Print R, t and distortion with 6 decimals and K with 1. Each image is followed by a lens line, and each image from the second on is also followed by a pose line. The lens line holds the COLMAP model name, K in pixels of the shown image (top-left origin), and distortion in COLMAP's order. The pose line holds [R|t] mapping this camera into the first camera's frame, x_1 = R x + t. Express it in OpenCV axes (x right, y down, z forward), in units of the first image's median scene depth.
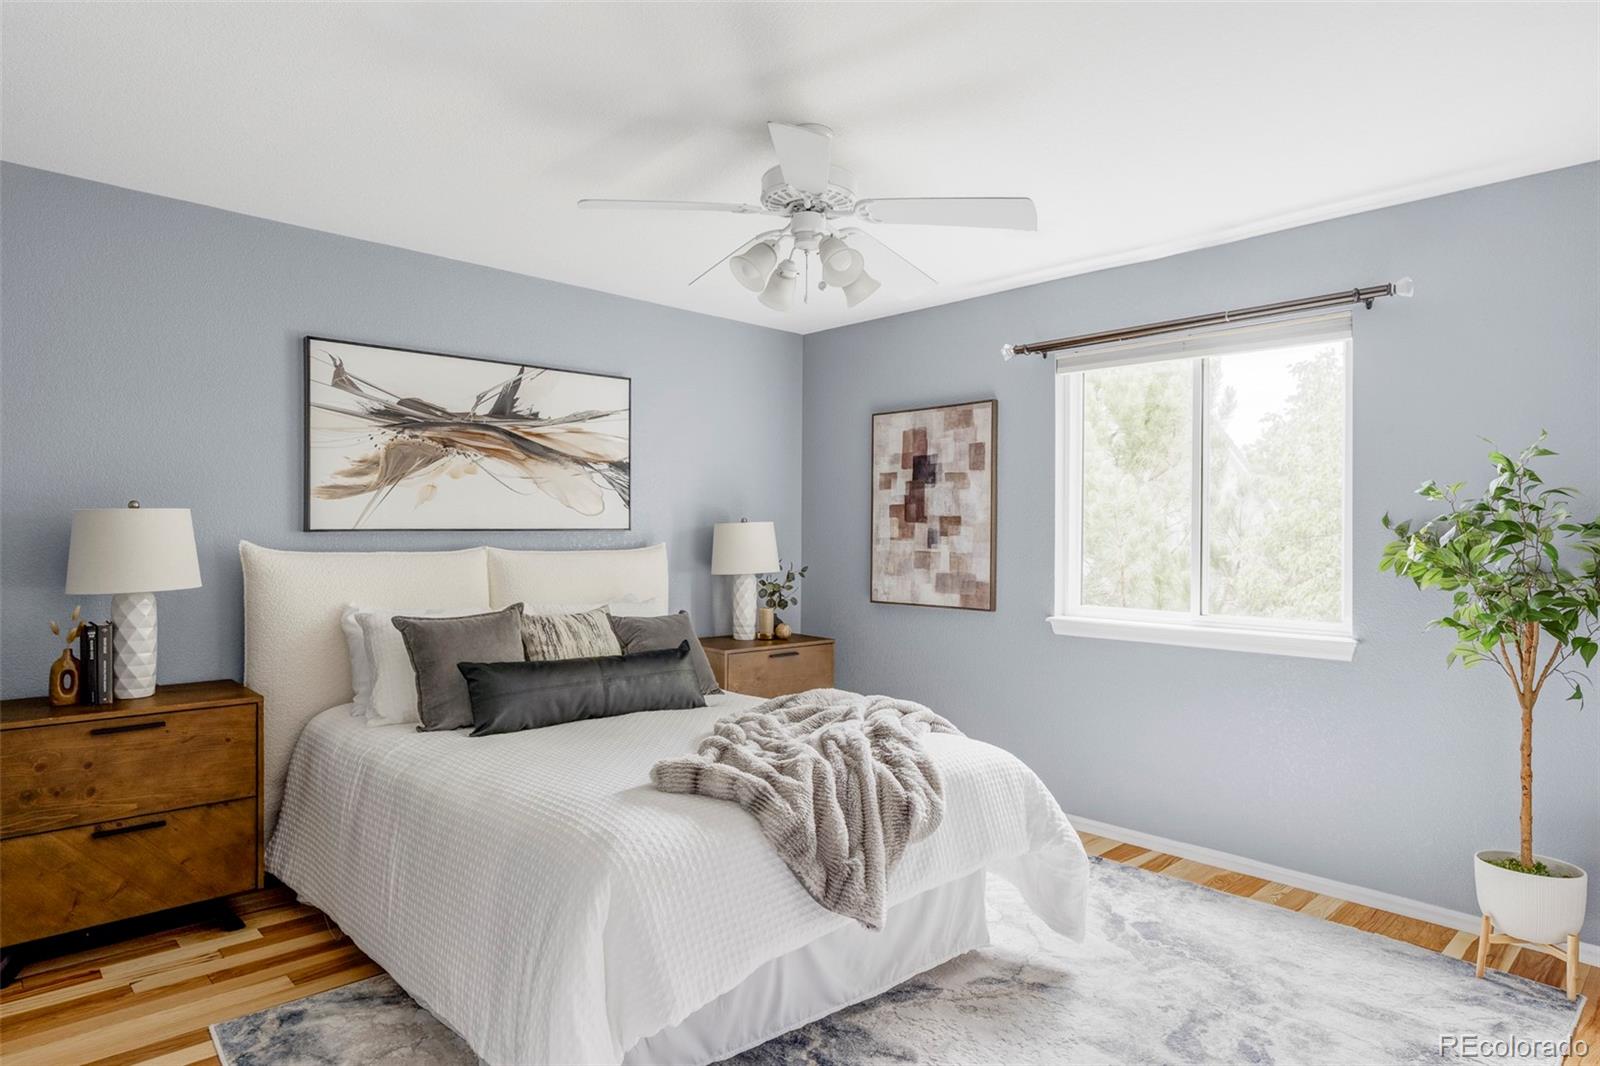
lens RADIAL K [[912.7, 0, 794.4], [0, 912.7, 532.6], [0, 0, 1]] dist [-0.001761, 0.000965]
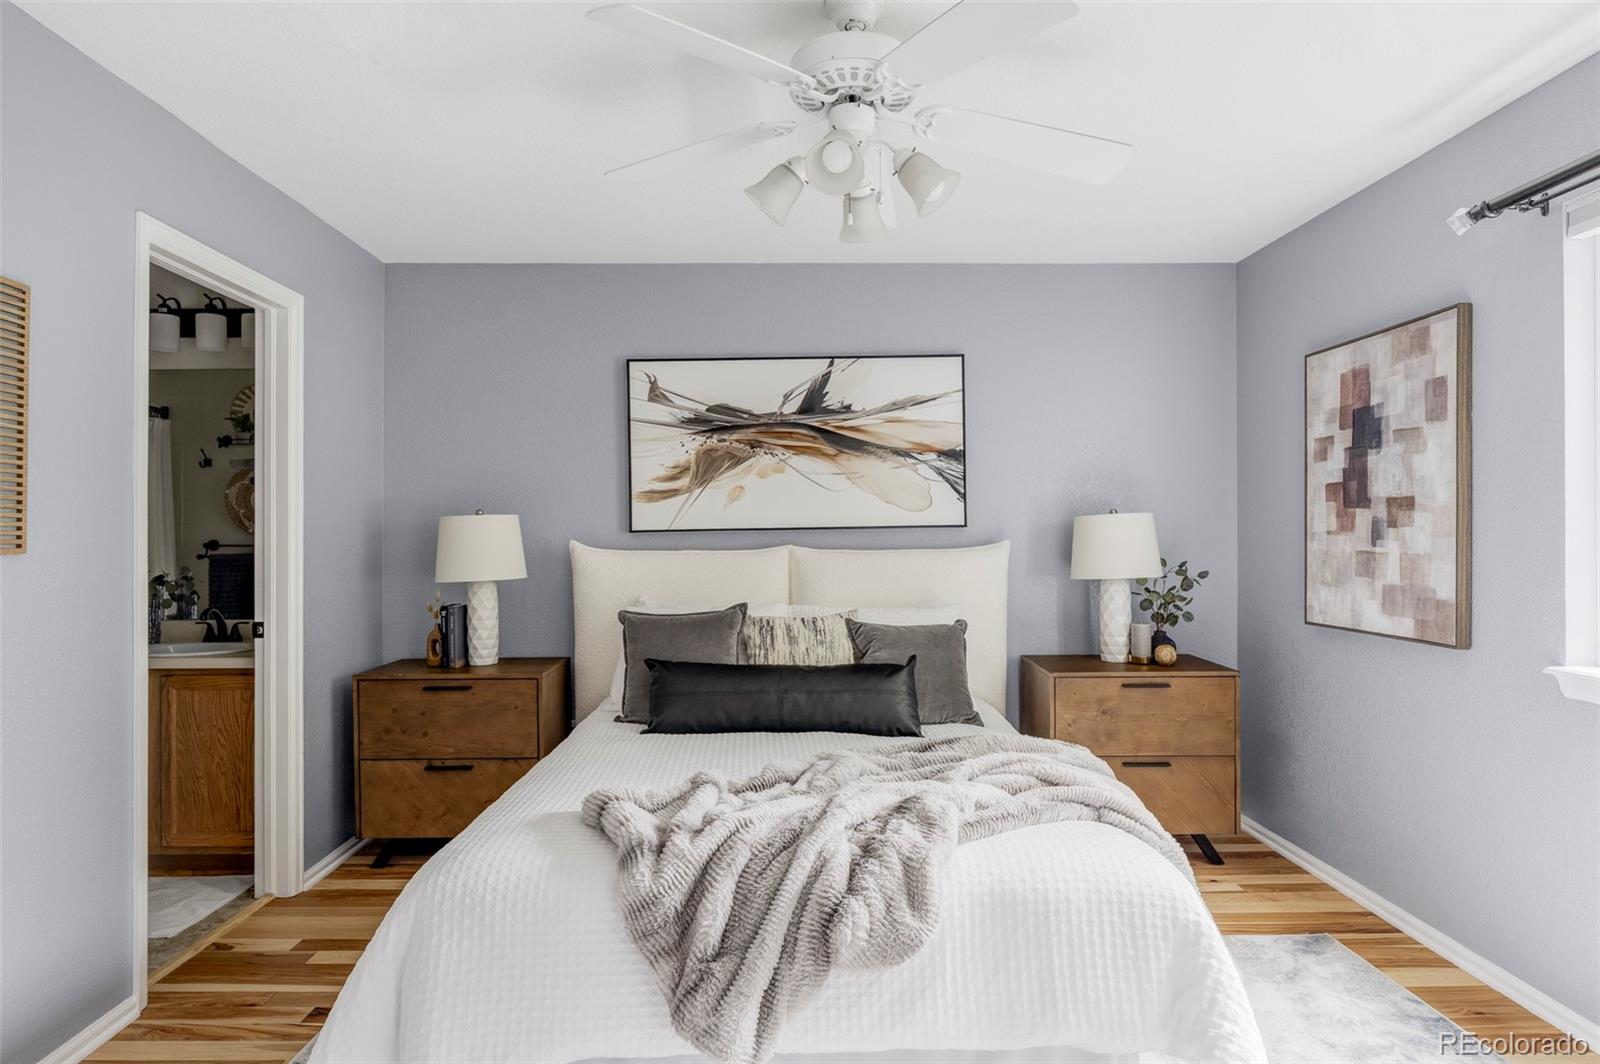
lens RADIAL K [[907.2, 0, 795.4], [0, 907.2, 536.7], [0, 0, 1]] dist [-0.002844, 0.000724]
pose [[0.734784, -0.008685, -0.678245, 0.312458], [0.011800, 0.999930, -0.000021, 0.005645], [0.678198, -0.007988, 0.734836, 0.258266]]
